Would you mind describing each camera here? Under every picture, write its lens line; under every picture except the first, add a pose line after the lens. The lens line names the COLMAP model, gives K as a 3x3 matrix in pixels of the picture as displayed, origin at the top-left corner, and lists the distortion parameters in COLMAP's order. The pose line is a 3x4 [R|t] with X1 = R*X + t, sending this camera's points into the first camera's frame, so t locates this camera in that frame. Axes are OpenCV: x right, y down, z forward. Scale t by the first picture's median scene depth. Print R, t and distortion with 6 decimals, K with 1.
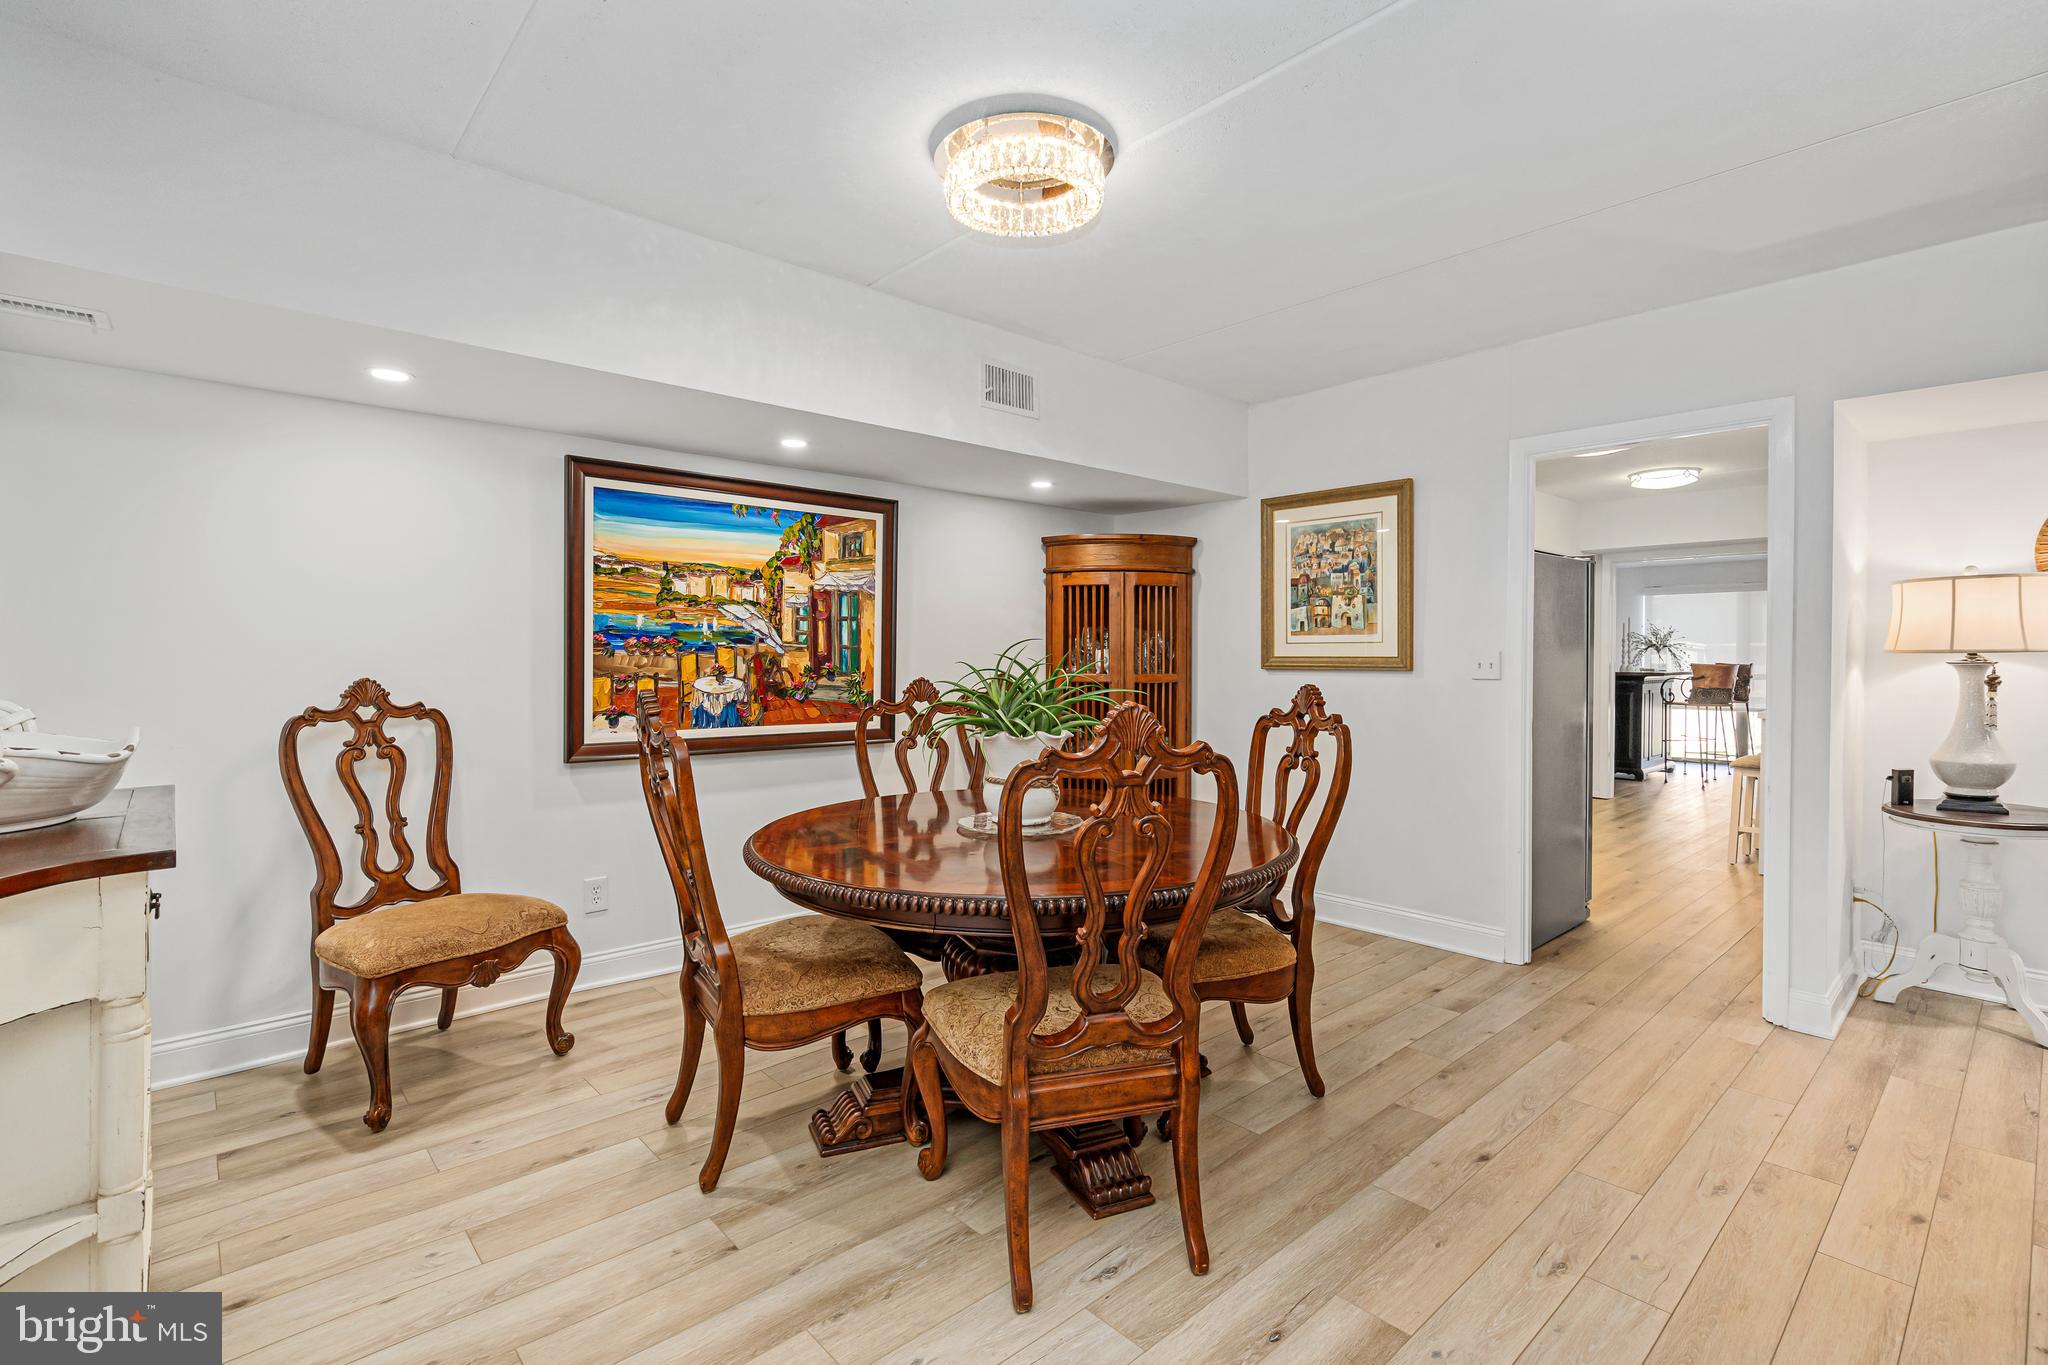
lens RADIAL K [[944.7, 0, 1024.5], [0, 944.7, 671.2], [0, 0, 1]] dist [0.002804, 0.000956]
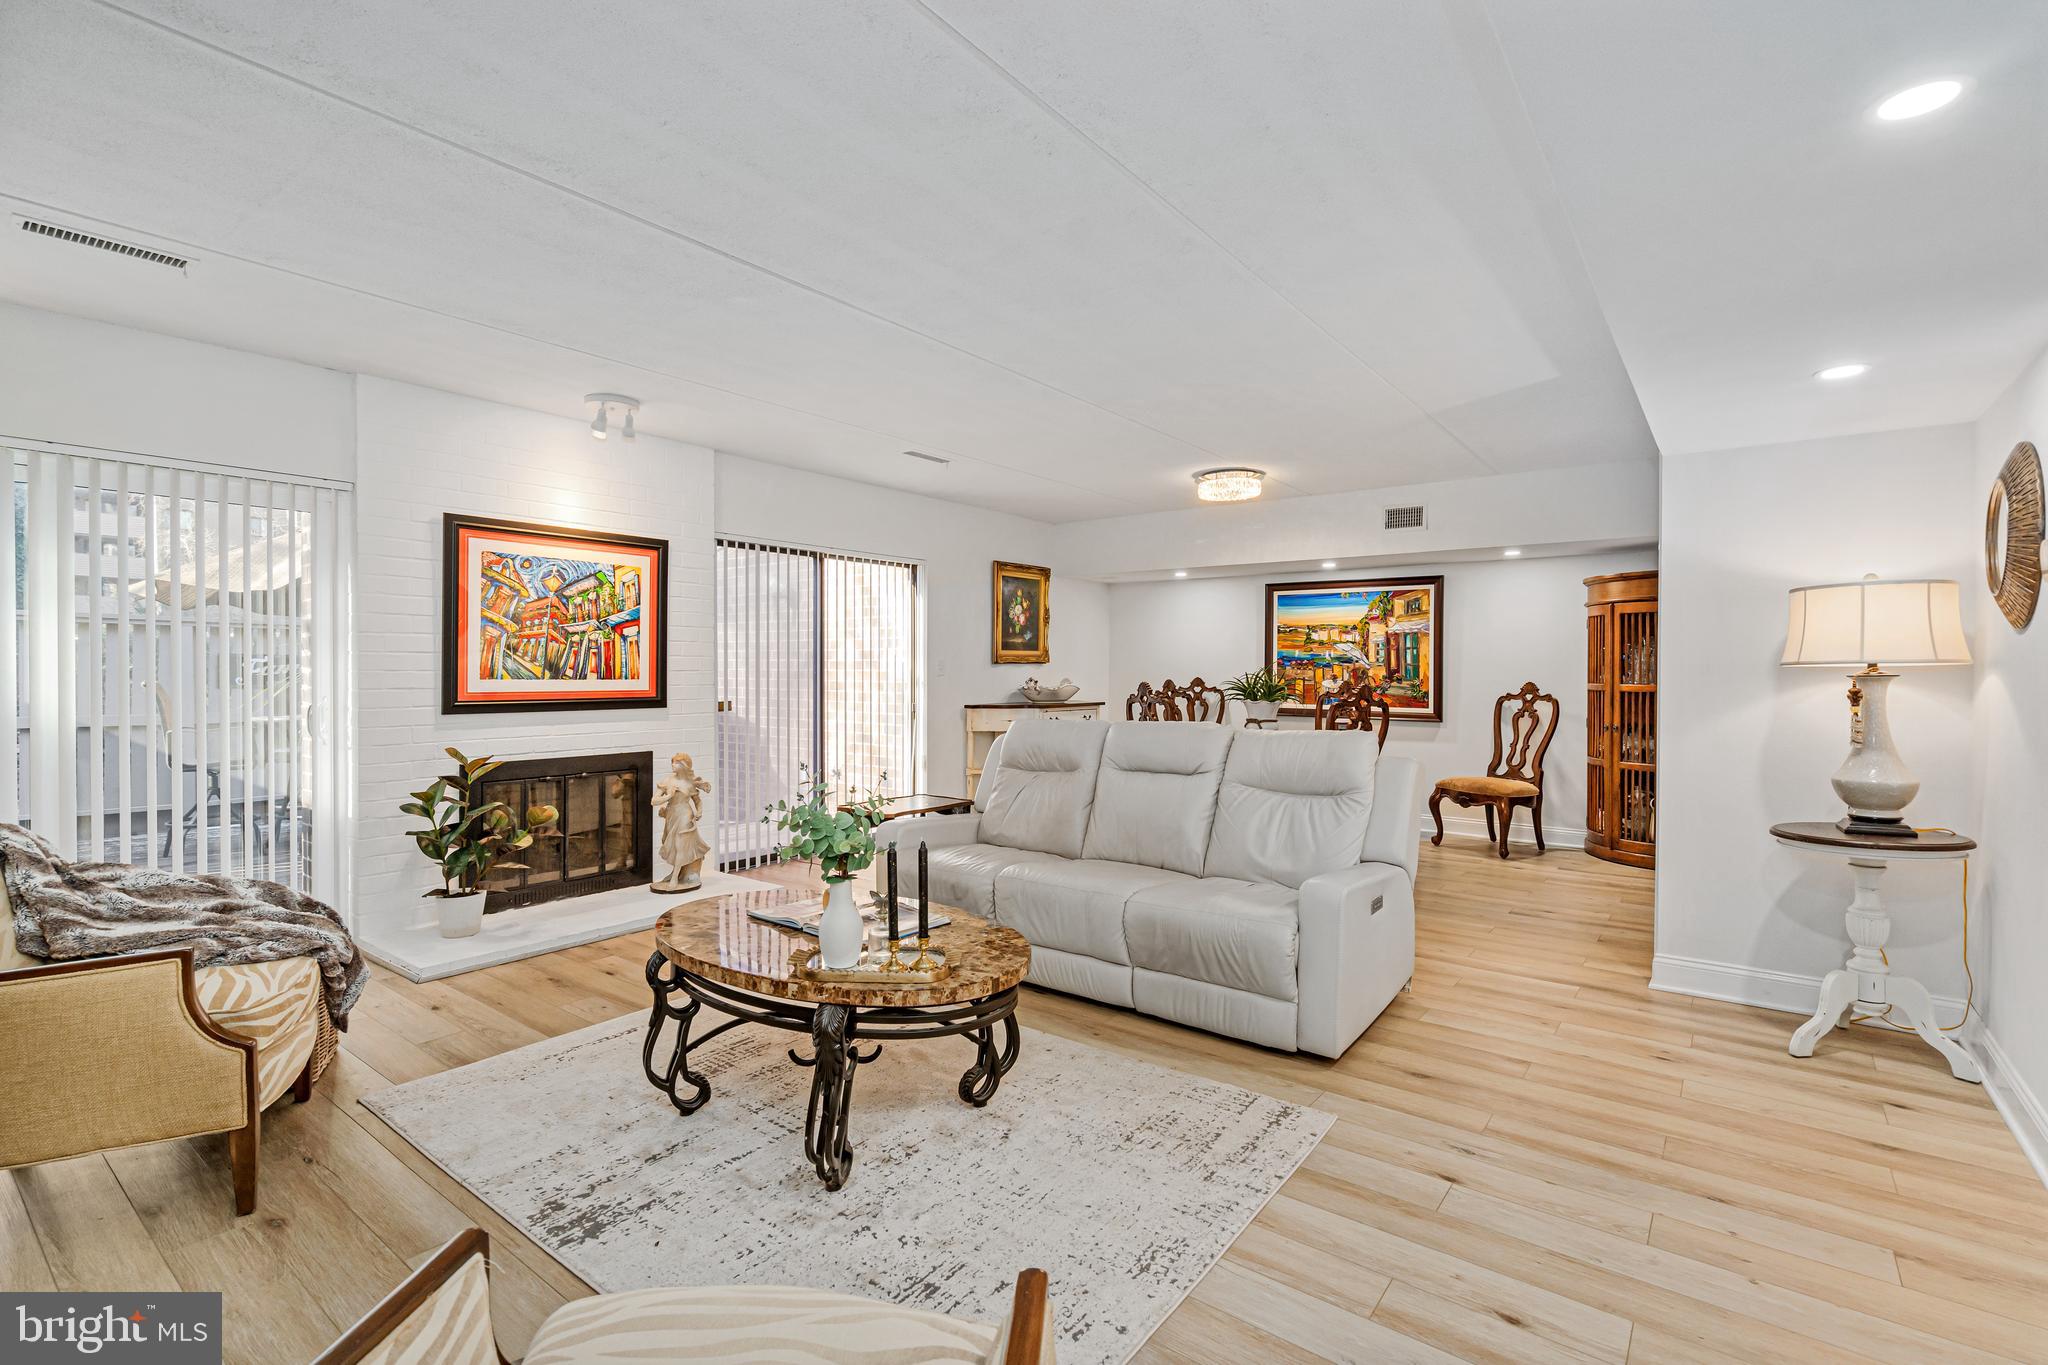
lens RADIAL K [[939.0, 0, 1024.0], [0, 939.0, 682.5], [0, 0, 1]] dist [-0.004249, 0.000906]
pose [[0.173122, 0.013154, -0.984813, 1.478154], [-0.020851, 0.999736, 0.009688, 0.005817], [0.984680, 0.018857, 0.173351, 0.005098]]
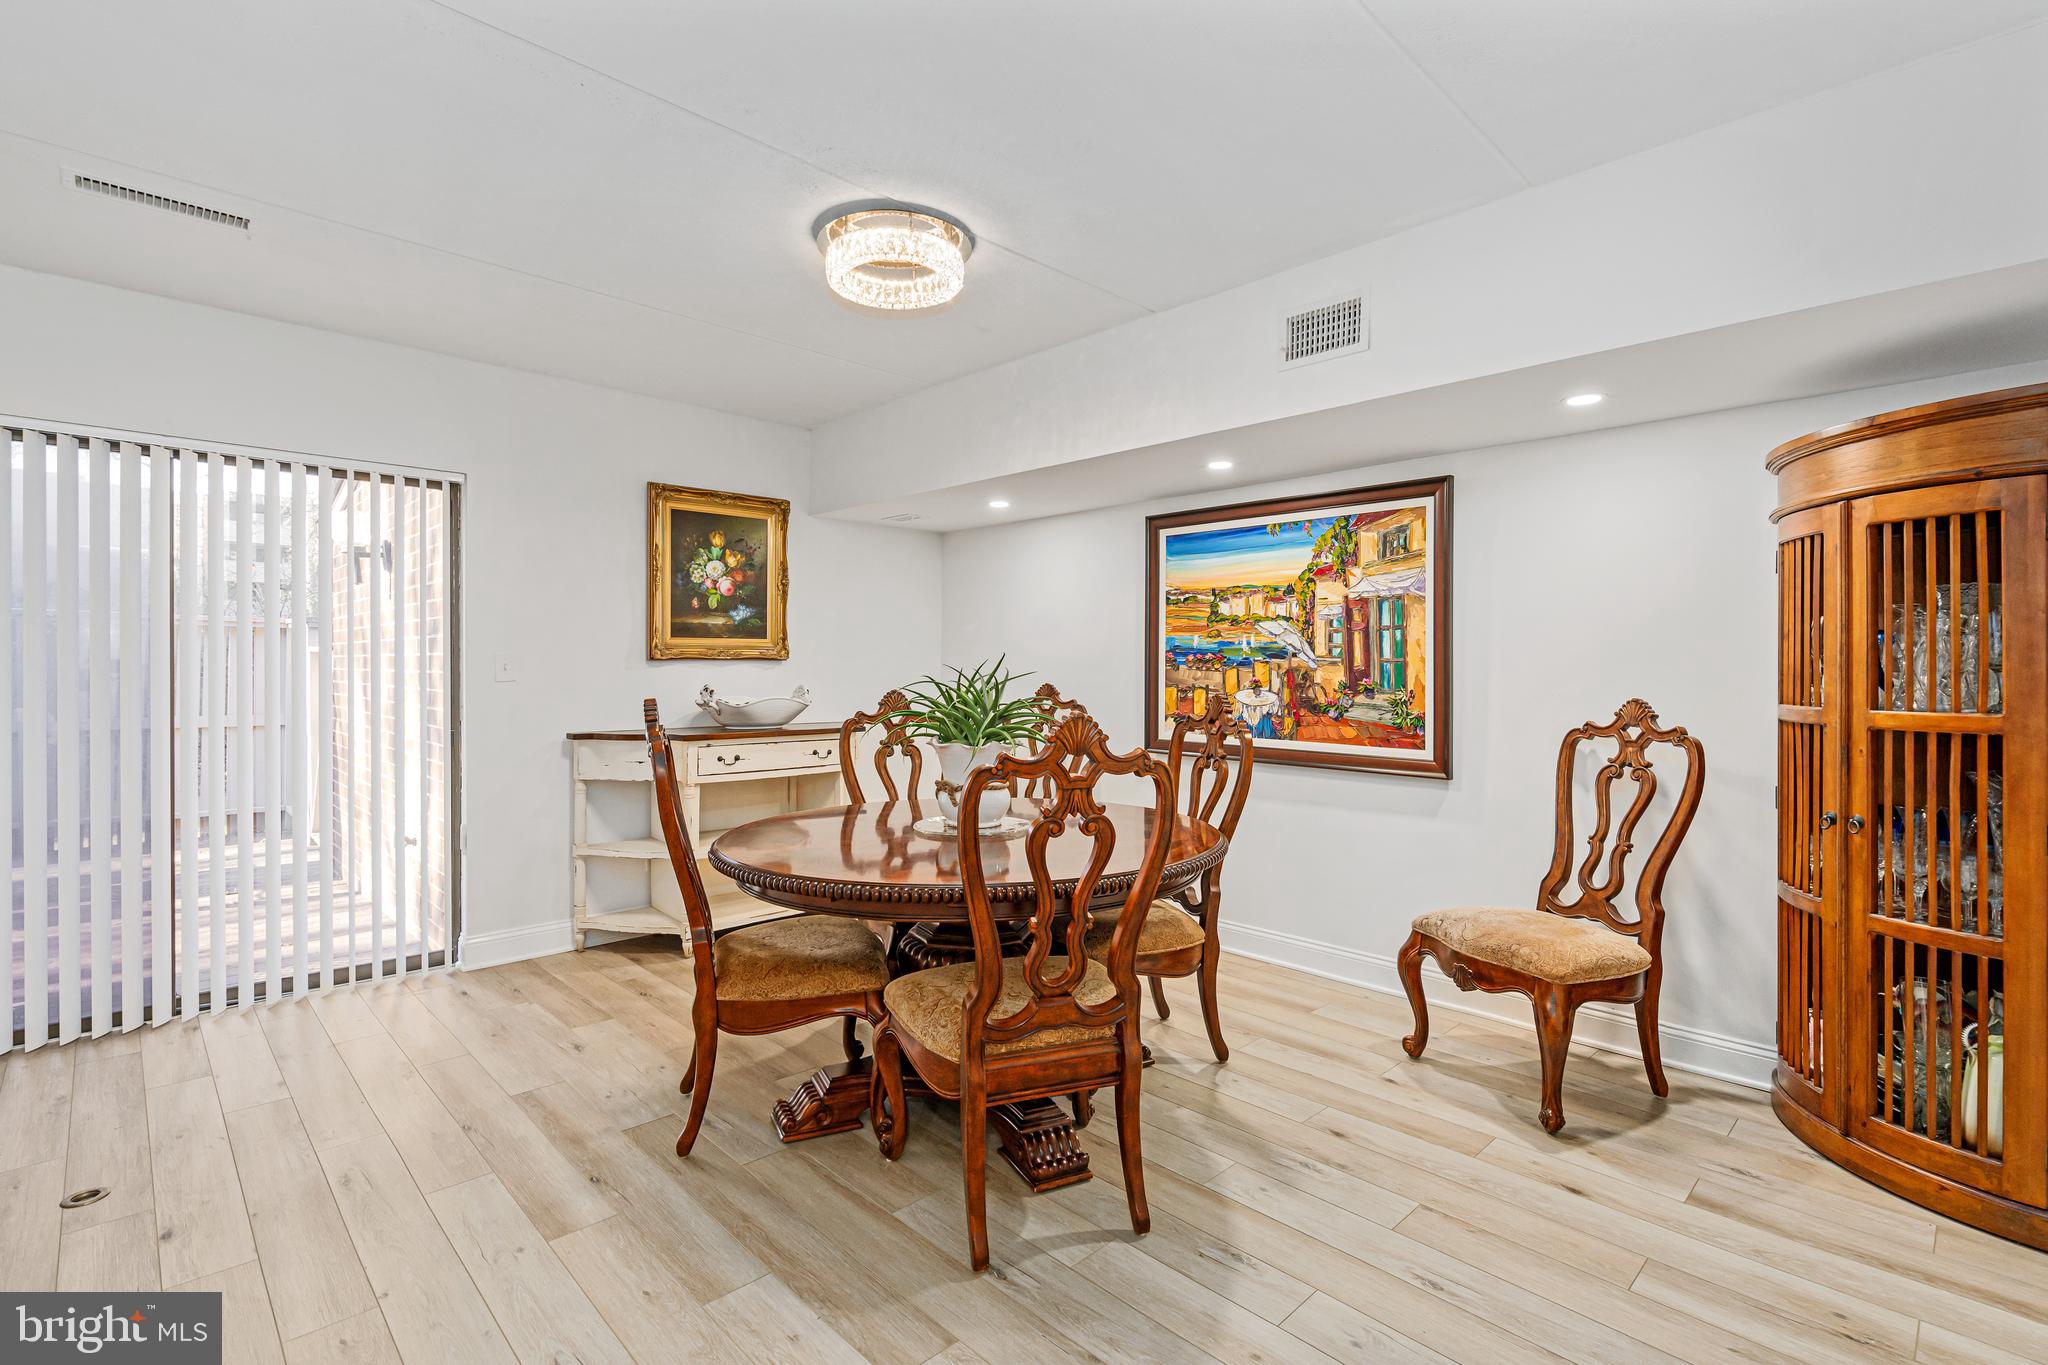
lens RADIAL K [[956.1, 0, 1022.2], [0, 956.1, 674.8], [0, 0, 1]] dist [-0.000169, 0.000630]
pose [[0.029824, 0.003918, -0.999547, 0.720396], [-0.021658, 0.999760, 0.003272, -0.008731], [0.999320, 0.021551, 0.029902, 0.681833]]
